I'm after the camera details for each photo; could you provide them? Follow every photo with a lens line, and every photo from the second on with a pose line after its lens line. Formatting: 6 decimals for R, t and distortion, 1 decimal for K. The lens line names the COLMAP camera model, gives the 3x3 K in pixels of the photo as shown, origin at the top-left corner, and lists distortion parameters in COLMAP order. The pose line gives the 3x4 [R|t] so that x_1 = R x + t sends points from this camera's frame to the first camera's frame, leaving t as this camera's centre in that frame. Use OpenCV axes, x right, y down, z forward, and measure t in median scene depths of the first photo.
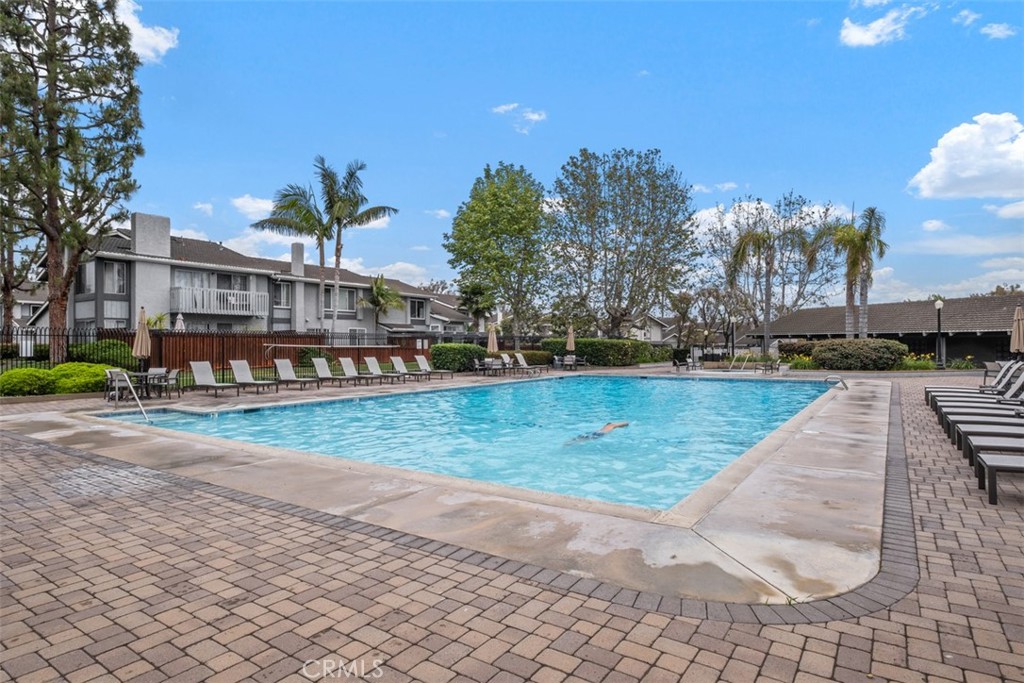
lens RADIAL K [[563.9, 0, 512.0], [0, 563.9, 341.5], [0, 0, 1]] dist [-0.018066, 0.000391]
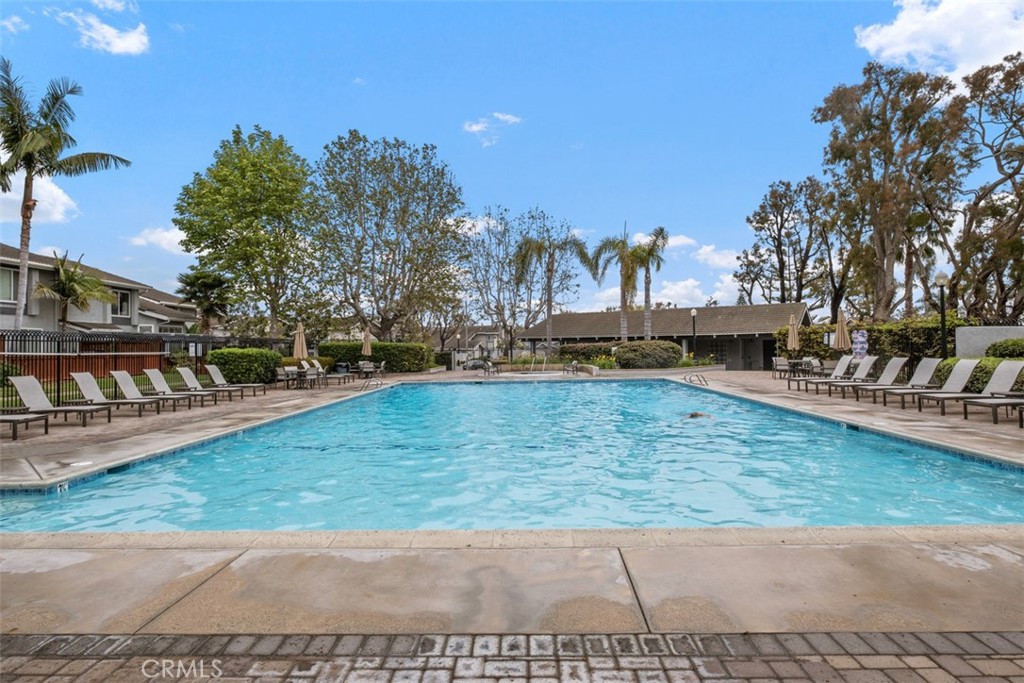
lens RADIAL K [[563.9, 0, 512.0], [0, 563.9, 341.5], [0, 0, 1]] dist [-0.018066, 0.000391]
pose [[0.839771, -0.002477, 0.542936, -0.150108], [0.007342, 0.999950, -0.006795, 0.001530], [-0.542892, 0.009692, 0.839747, 0.119830]]
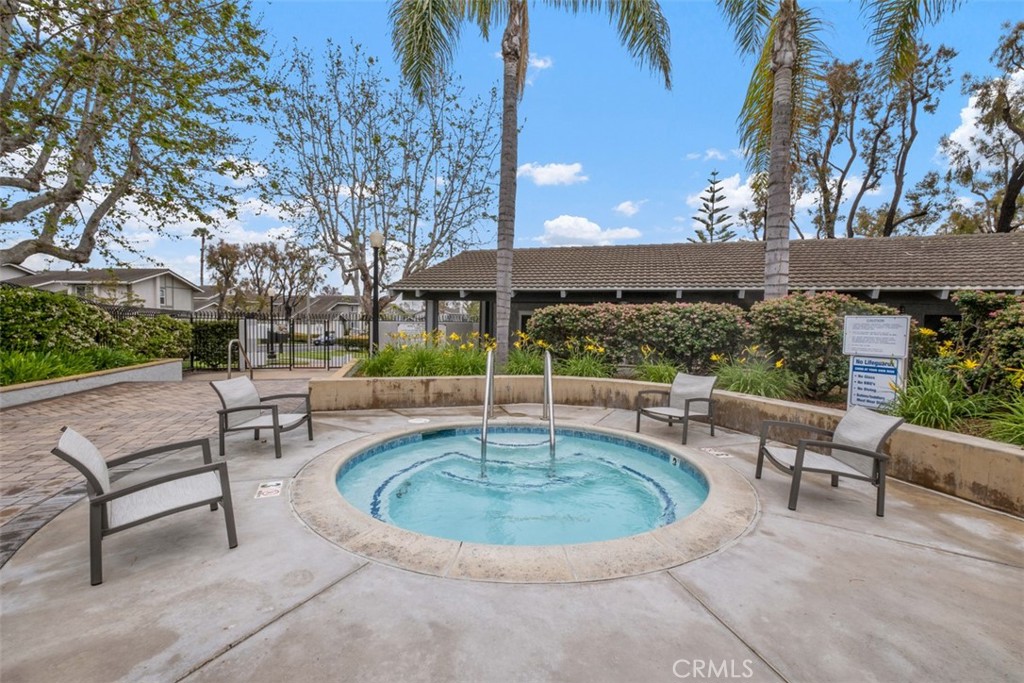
lens RADIAL K [[439.3, 0, 508.8], [0, 439.3, 327.1], [0, 0, 1]] dist [-0.002322, -0.000404]
pose [[0.650084, 0.005008, 0.759846, 0.214206], [-0.021850, 0.999688, 0.012105, 0.008961], [-0.759549, -0.024472, 0.649990, 0.681742]]
